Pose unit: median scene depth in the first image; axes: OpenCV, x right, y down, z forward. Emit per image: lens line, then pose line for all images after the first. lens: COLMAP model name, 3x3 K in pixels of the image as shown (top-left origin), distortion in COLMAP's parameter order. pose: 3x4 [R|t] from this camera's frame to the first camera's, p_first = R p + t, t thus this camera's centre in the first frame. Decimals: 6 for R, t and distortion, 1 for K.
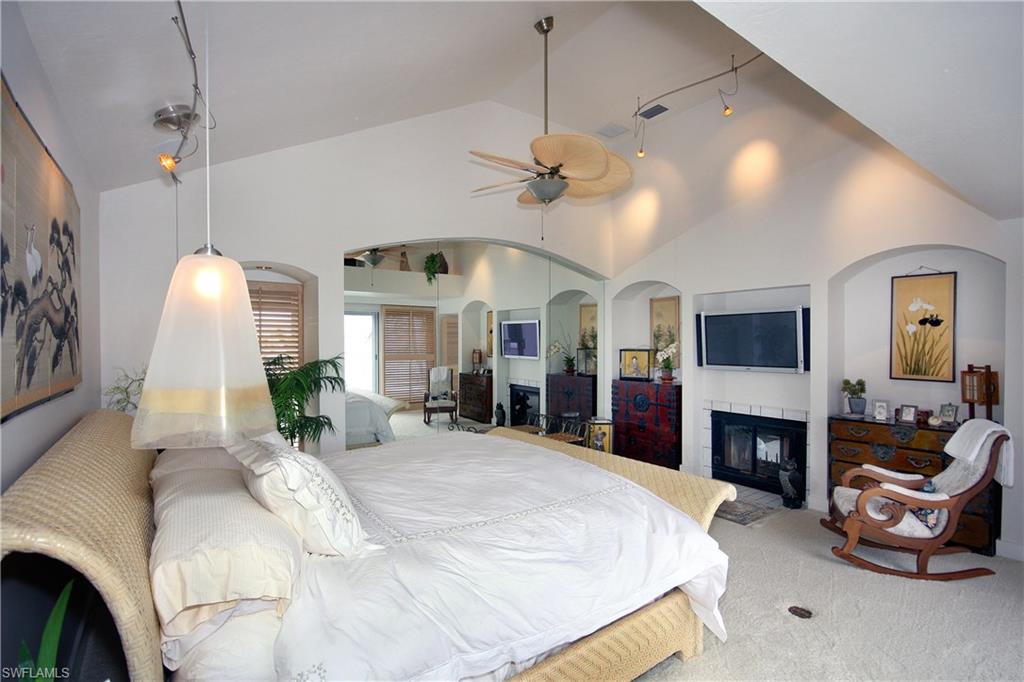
lens RADIAL K [[475.8, 0, 511.6], [0, 475.8, 348.0], [0, 0, 1]] dist [0.001747, 0.000636]
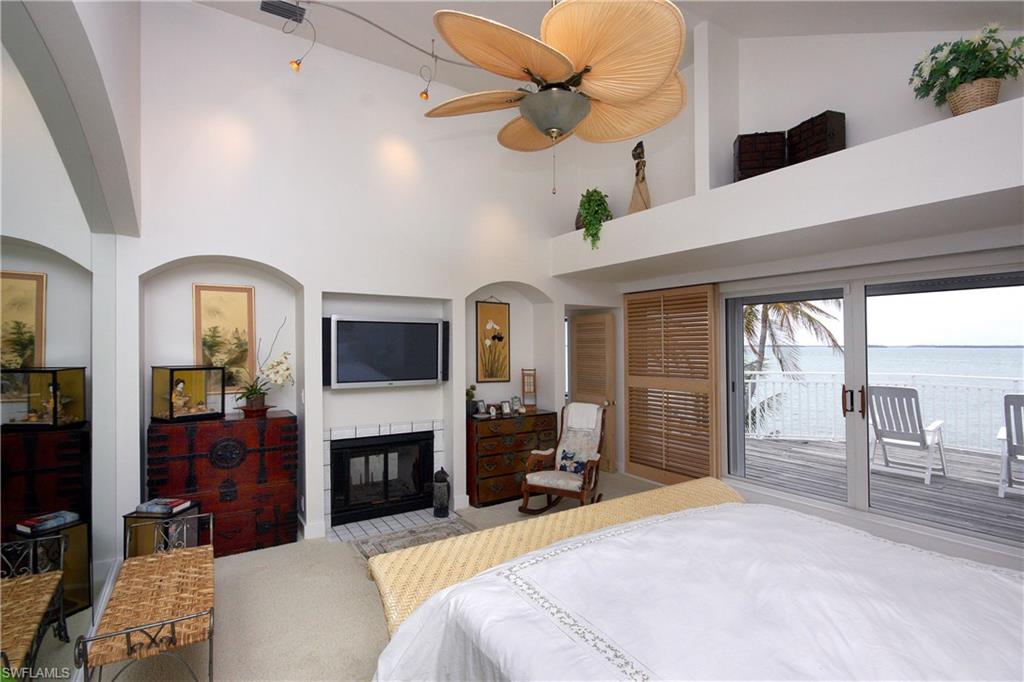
lens RADIAL K [[487.9, 0, 509.7], [0, 487.9, 344.6], [0, 0, 1]] dist [-0.002620, 0.000156]
pose [[0.040567, 0.018234, 0.999010, -0.444695], [0.018735, 0.999644, -0.019006, -0.008065], [-0.999001, 0.019488, 0.040211, 0.805192]]
